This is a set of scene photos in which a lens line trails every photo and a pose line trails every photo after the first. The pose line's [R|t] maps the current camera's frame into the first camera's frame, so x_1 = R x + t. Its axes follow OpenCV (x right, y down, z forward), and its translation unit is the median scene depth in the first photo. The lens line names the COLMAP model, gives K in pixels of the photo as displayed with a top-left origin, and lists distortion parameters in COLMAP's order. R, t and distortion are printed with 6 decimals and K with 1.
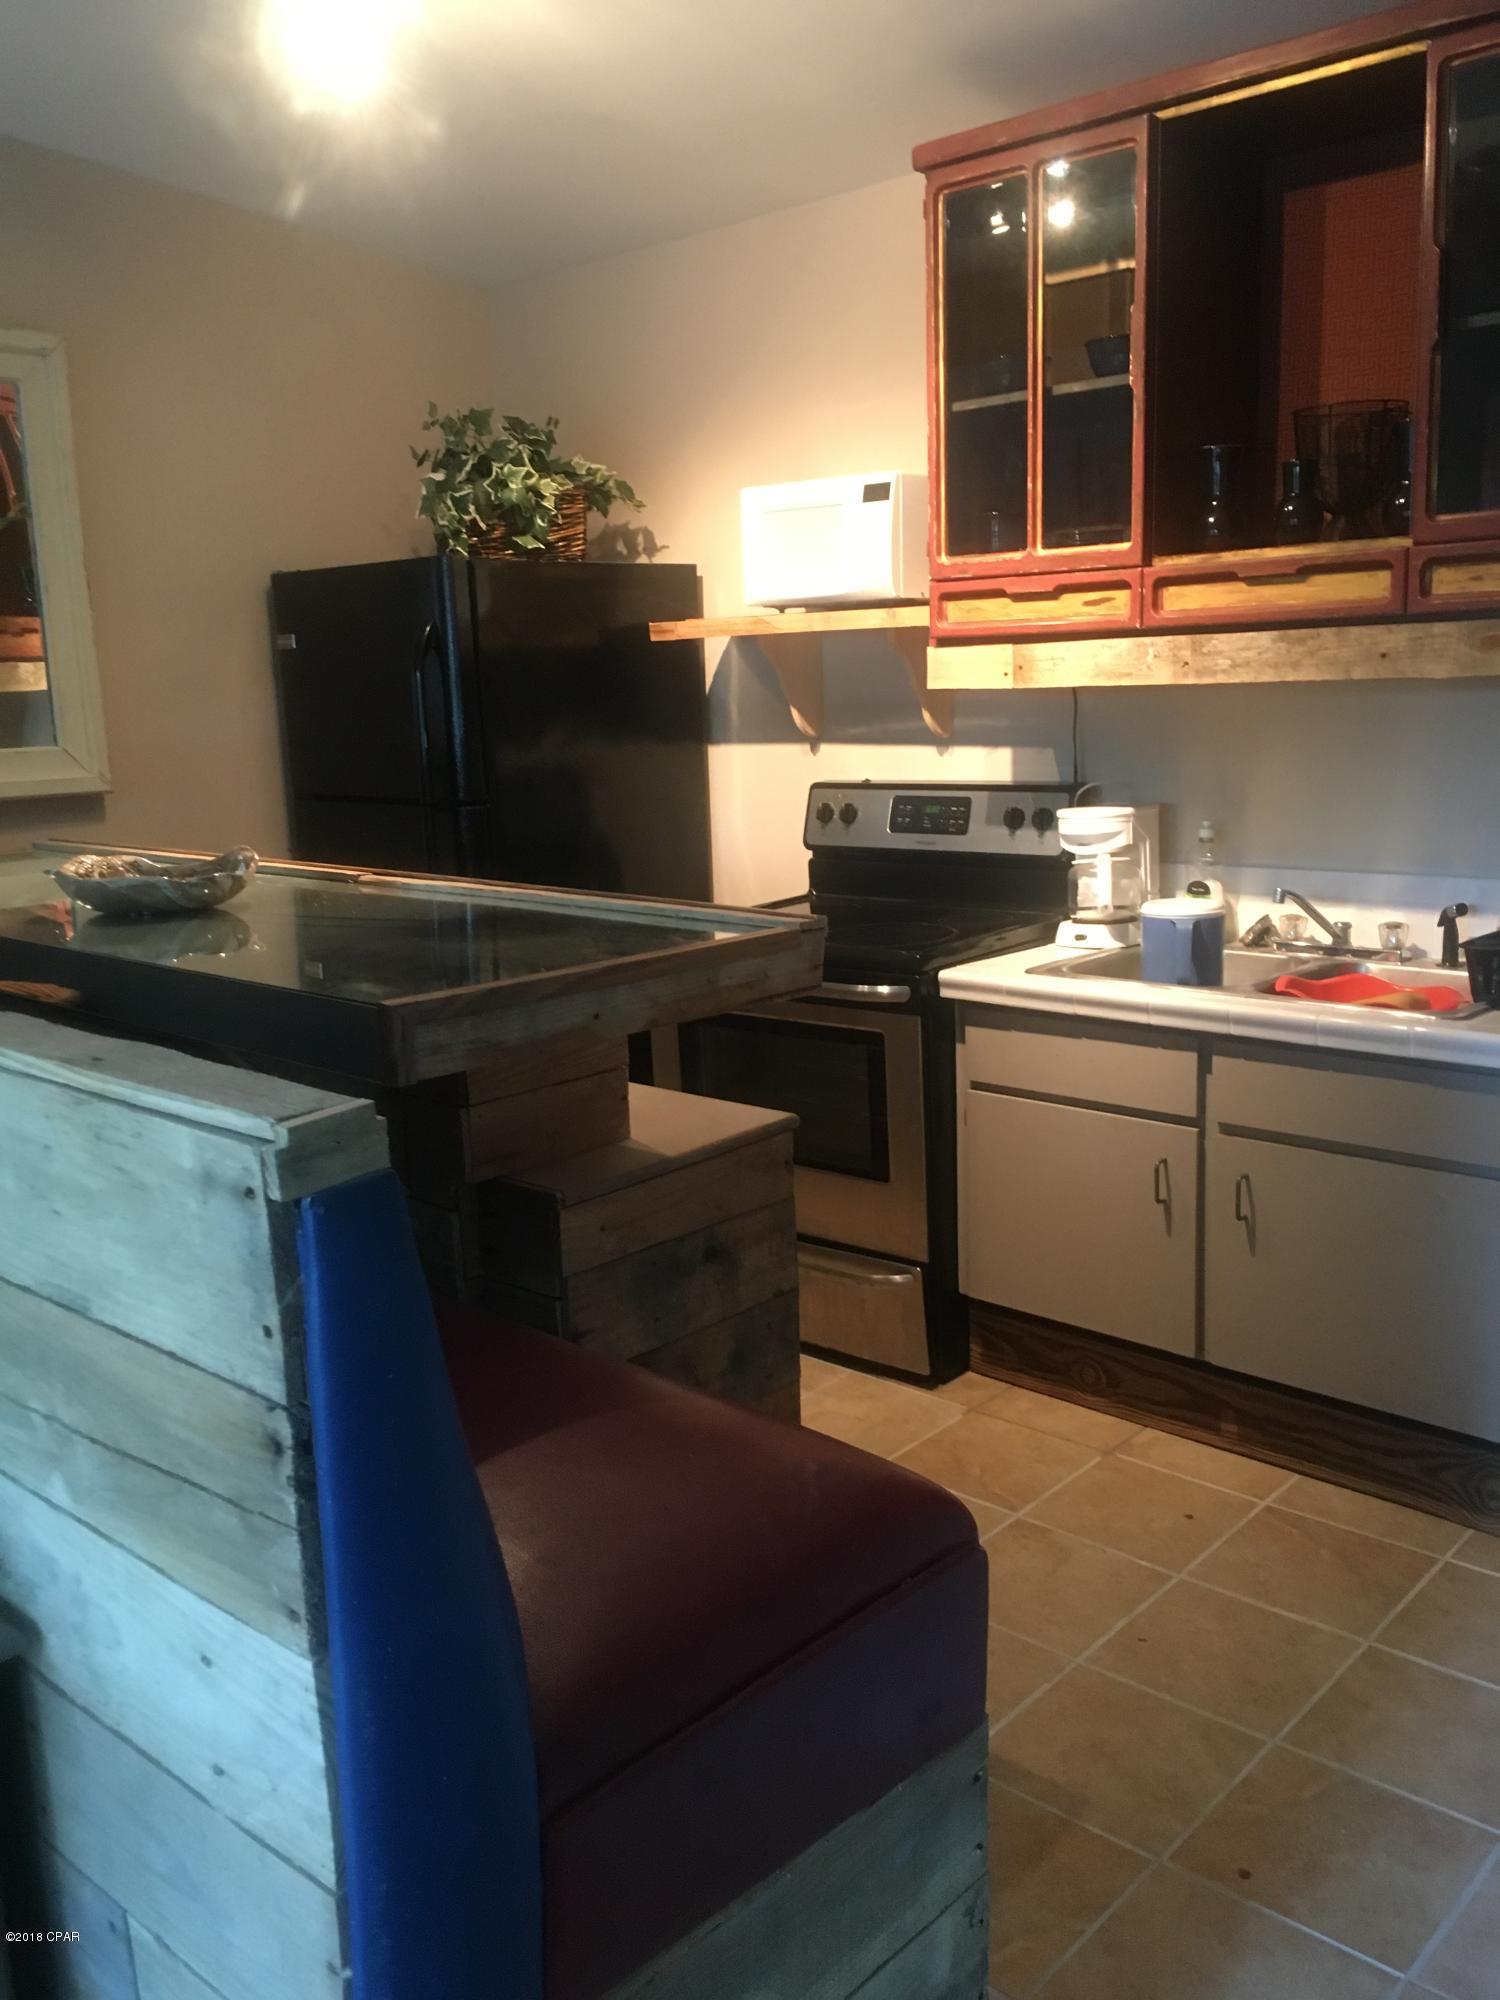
lens RADIAL K [[1710.7, 0, 751.2], [0, 1710.7, 997.7], [0, 0, 1]] dist [0.012469, 0.002152]
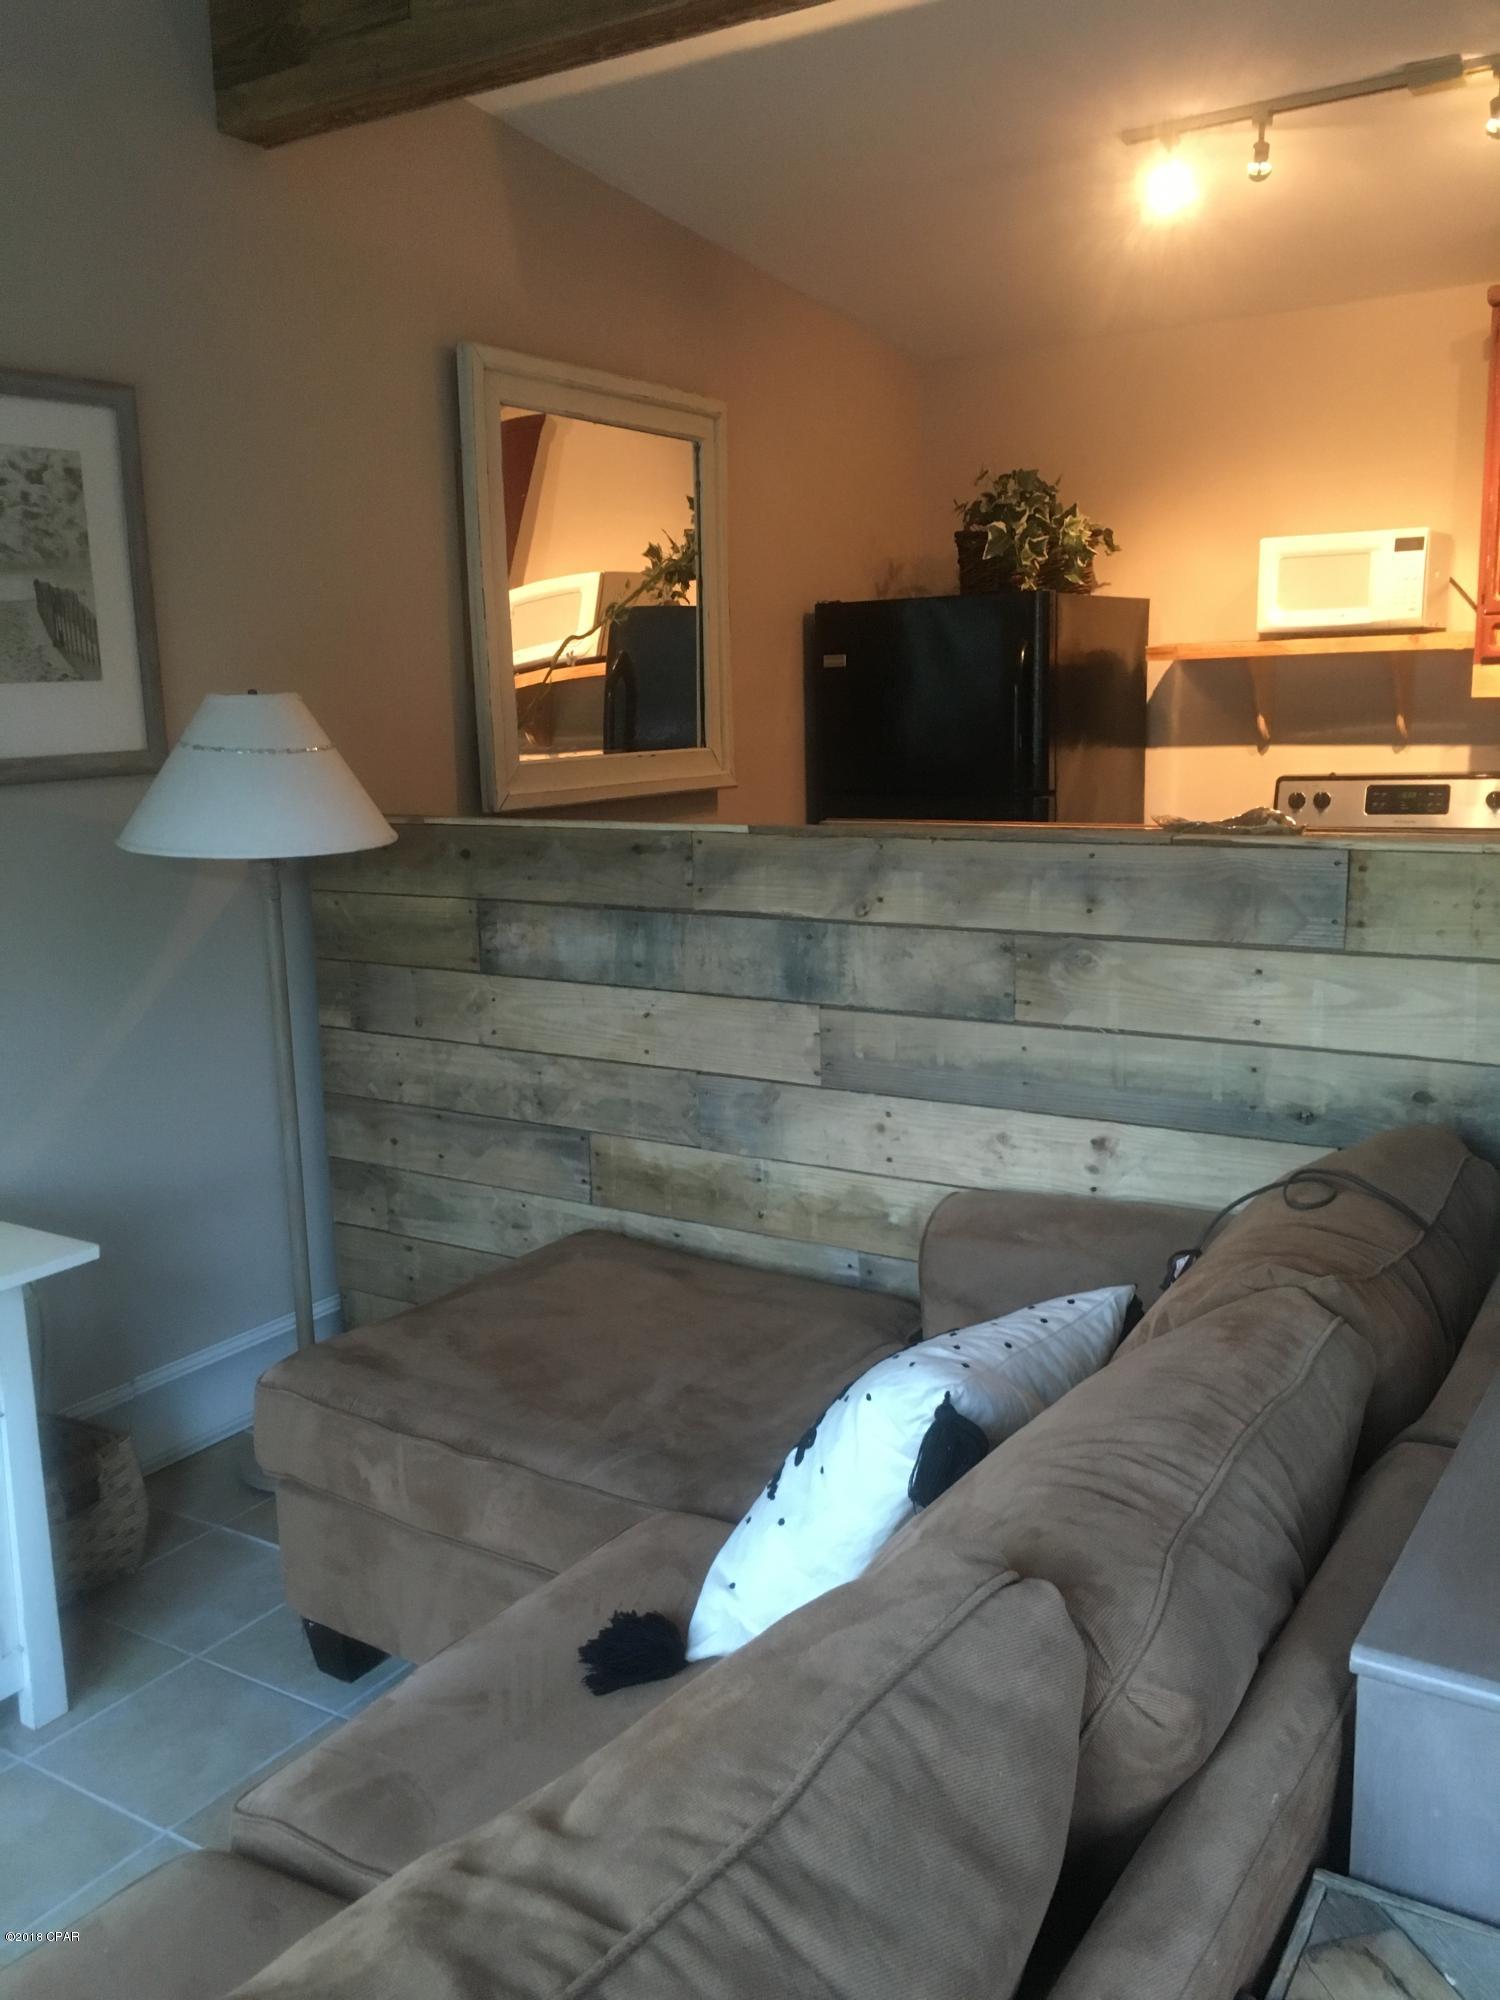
lens RADIAL K [[1710.7, 0, 750.2], [0, 1710.7, 1004.6], [0, 0, 1]] dist [0.012469, 0.002152]
pose [[0.988117, -0.026009, 0.151487, -0.544789], [0.027839, 0.999563, -0.009976, 0.040981], [-0.151161, 0.014075, 0.988409, -0.160988]]
